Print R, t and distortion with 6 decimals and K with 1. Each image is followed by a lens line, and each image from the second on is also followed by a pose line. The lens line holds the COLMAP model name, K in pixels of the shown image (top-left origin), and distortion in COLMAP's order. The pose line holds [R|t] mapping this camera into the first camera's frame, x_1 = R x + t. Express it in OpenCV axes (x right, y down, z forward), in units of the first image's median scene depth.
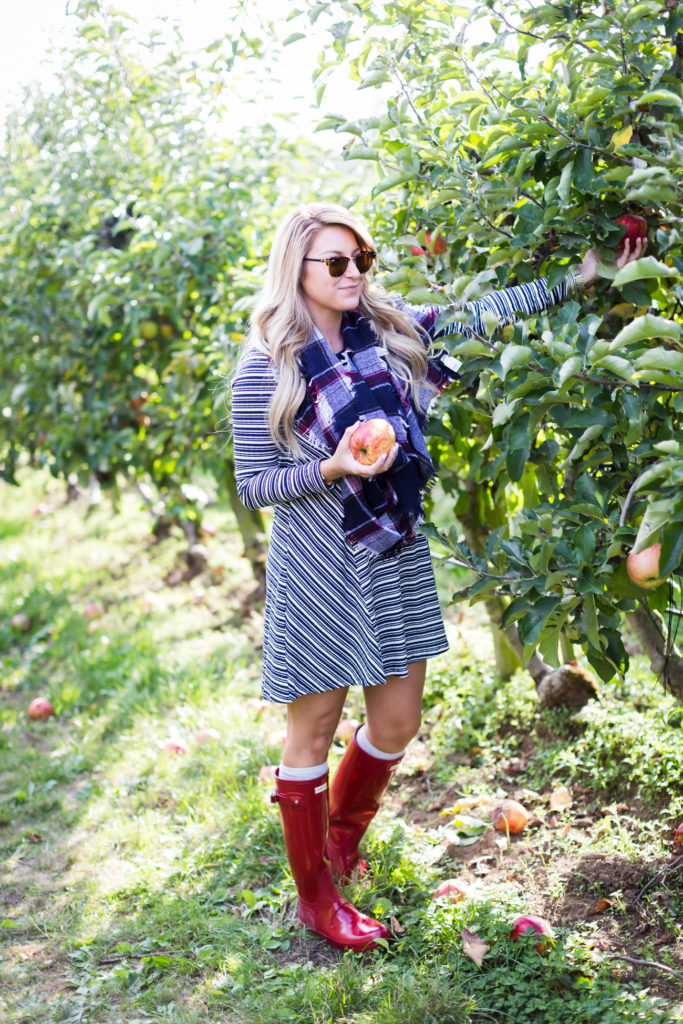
lens RADIAL K [[1516.4, 0, 349.7], [0, 1516.4, 518.8], [0, 0, 1]] dist [0.029840, 0.000000]
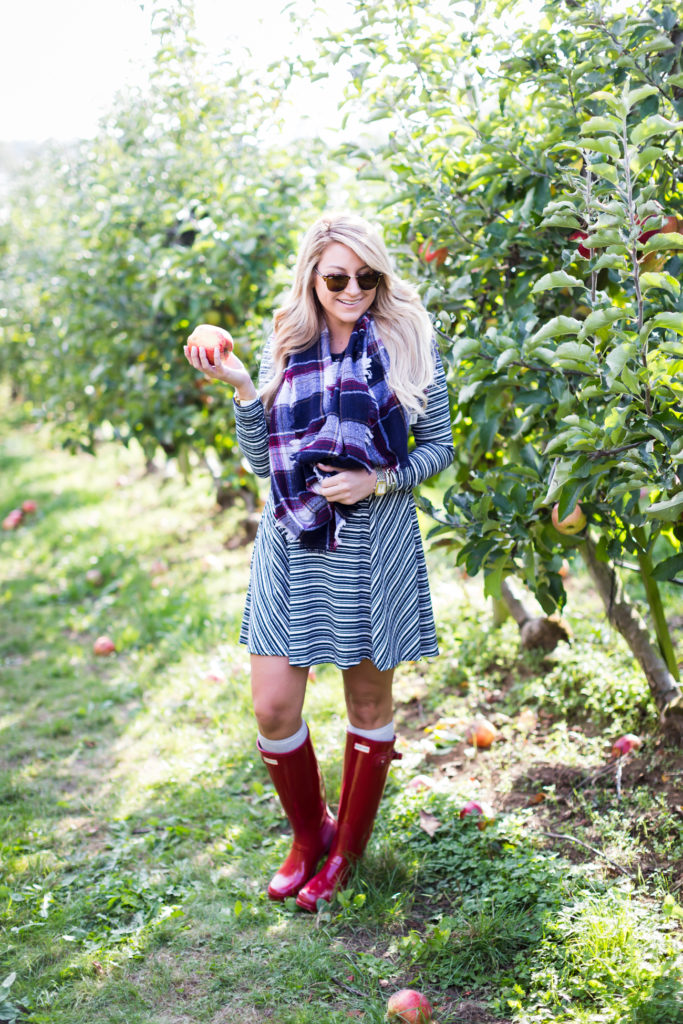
lens RADIAL K [[1516.4, 0, 346.5], [0, 1516.4, 515.0], [0, 0, 1]] dist [0.029840, 0.000000]
pose [[0.997711, 0.025077, -0.062804, 0.065305], [-0.024751, 0.999676, 0.005964, 0.018503], [0.062933, -0.004396, 0.998008, -0.179915]]
